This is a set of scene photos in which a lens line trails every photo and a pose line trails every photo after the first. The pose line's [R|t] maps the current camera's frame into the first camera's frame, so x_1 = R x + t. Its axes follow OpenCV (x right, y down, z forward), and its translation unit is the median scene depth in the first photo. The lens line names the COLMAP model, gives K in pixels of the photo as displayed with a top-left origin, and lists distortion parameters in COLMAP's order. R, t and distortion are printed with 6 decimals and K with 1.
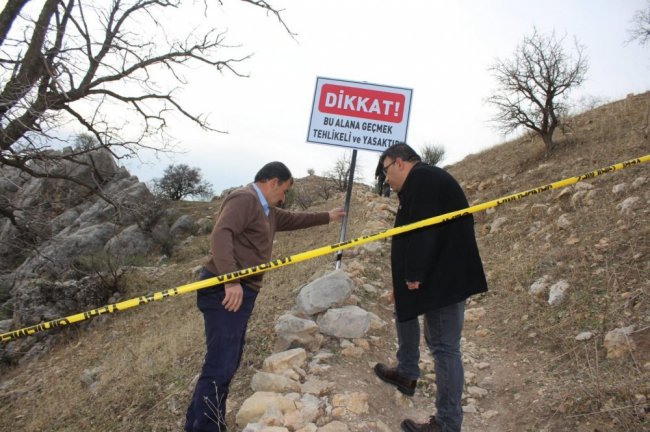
lens RADIAL K [[532.1, 0, 325.0], [0, 532.1, 216.0], [0, 0, 1]] dist [-0.103615, 0.009576]
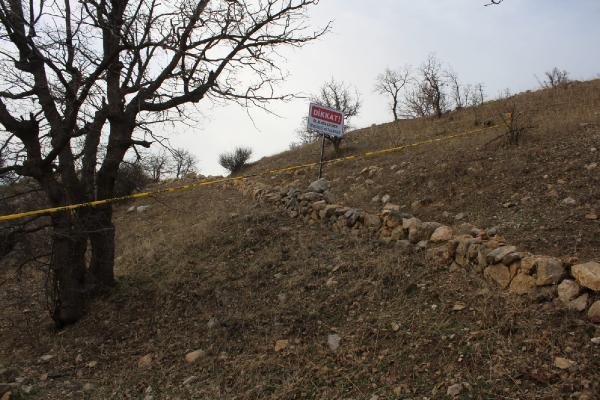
lens RADIAL K [[491.1, 0, 300.0], [0, 491.1, 200.0], [0, 0, 1]] dist [-0.103615, 0.009576]
pose [[0.900692, 0.045228, 0.432097, -0.884377], [-0.026852, 0.998460, -0.048536, 0.261884], [-0.433627, 0.032113, 0.900520, -0.881795]]
